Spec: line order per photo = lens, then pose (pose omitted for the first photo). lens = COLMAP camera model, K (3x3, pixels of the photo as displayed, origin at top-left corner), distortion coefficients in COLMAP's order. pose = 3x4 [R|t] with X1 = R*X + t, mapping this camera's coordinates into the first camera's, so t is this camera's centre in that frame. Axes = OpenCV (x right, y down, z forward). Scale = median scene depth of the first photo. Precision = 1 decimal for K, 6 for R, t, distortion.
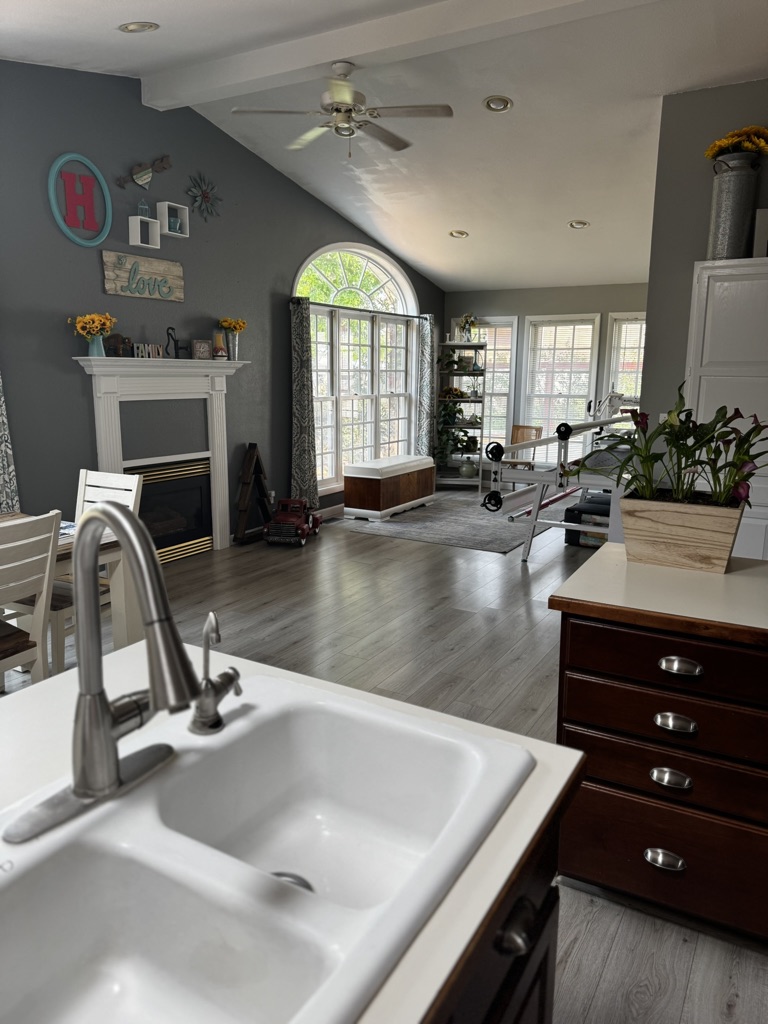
lens RADIAL K [[725.4, 0, 386.9], [0, 725.4, 518.1], [0, 0, 1]] dist [0.051242, -0.064767]
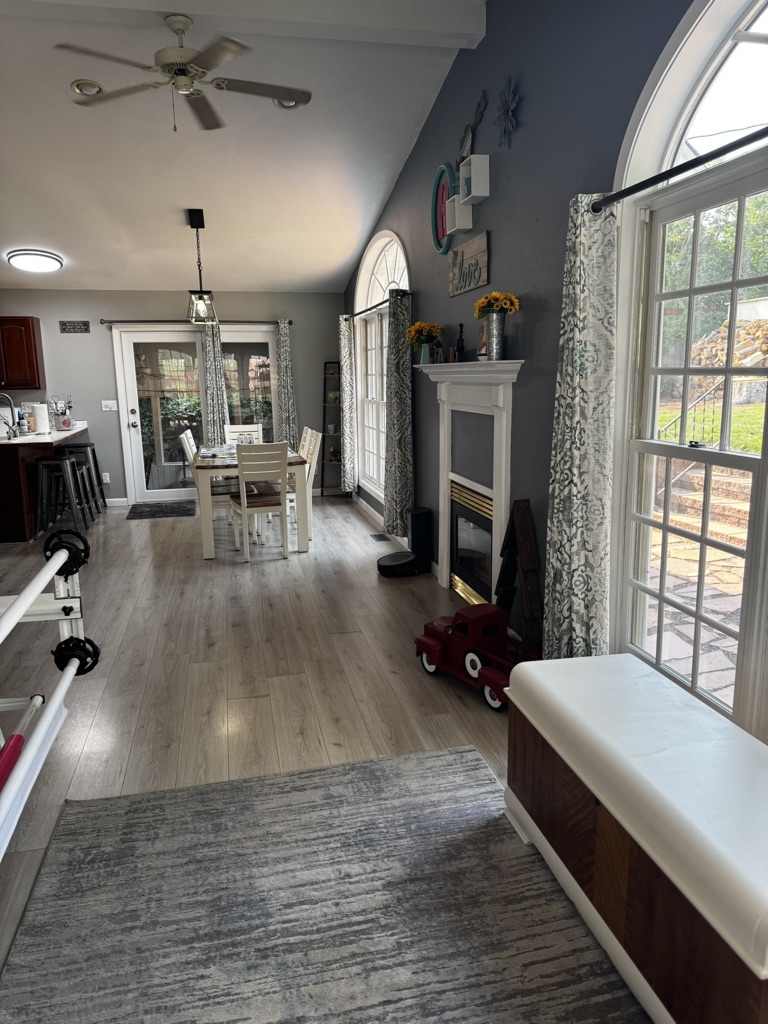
lens RADIAL K [[725.4, 0, 390.4], [0, 725.4, 510.7], [0, 0, 1]] dist [0.051242, -0.064767]
pose [[-0.725605, 0.135726, -0.674593, 0.398471], [-0.127842, 0.936696, 0.325970, -0.376716], [0.676131, 0.322767, -0.662320, 1.822971]]
